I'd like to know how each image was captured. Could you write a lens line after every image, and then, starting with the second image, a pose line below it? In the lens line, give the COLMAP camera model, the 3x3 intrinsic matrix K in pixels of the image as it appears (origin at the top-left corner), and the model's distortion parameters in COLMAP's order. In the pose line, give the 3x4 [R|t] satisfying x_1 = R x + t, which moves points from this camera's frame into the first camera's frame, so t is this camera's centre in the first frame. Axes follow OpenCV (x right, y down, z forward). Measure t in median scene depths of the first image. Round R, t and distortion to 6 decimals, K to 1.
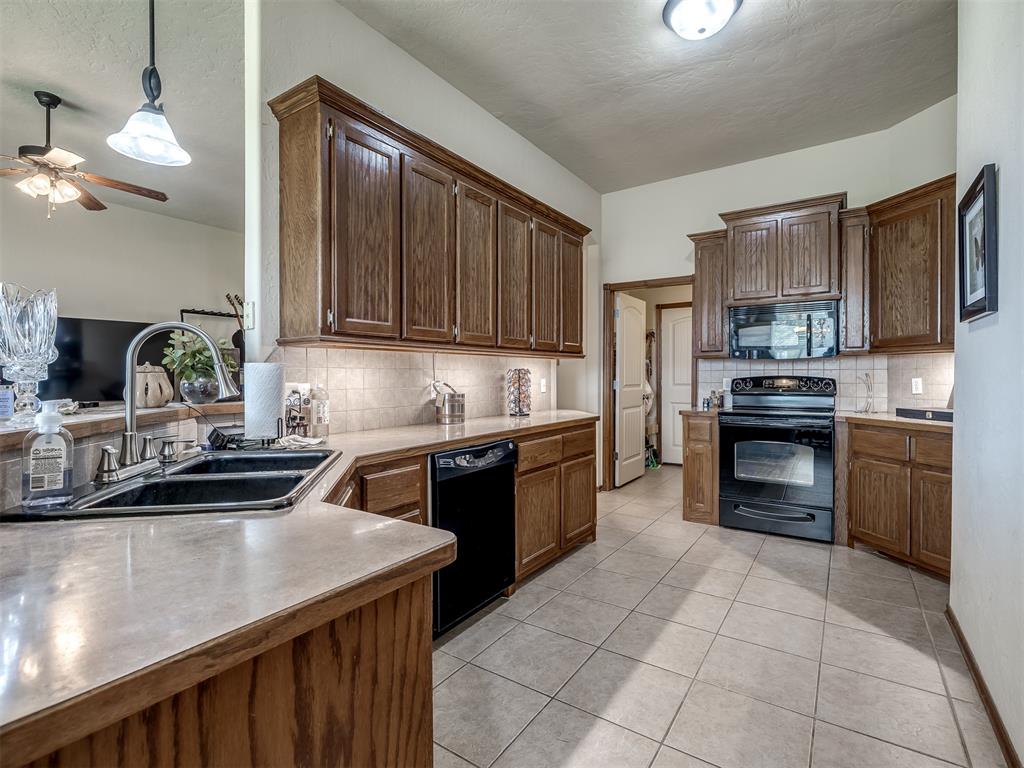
lens RADIAL K [[486.0, 0, 512.8], [0, 486.0, 378.1], [0, 0, 1]] dist [-0.003557, 0.000822]
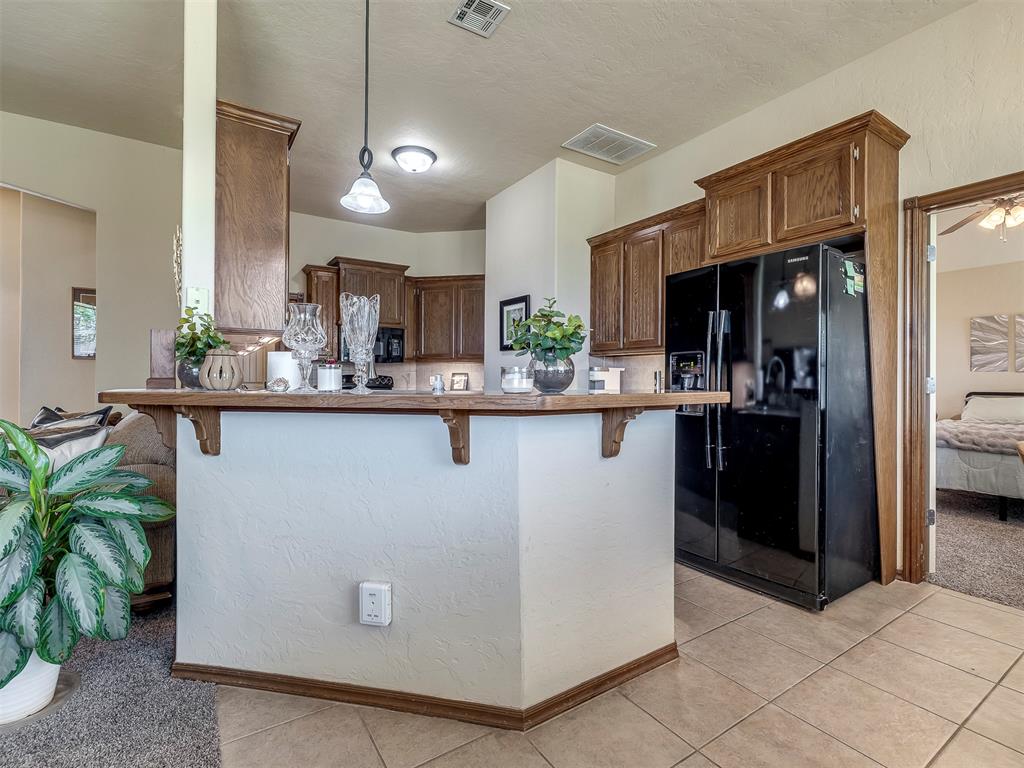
lens RADIAL K [[486.0, 0, 509.8], [0, 486.0, 379.9], [0, 0, 1]] dist [-0.003557, 0.000822]
pose [[0.391631, 0.003985, 0.920114, -0.809305], [0.003121, 0.999979, -0.005659, 0.027193], [-0.920117, 0.005088, 0.391611, 0.015811]]
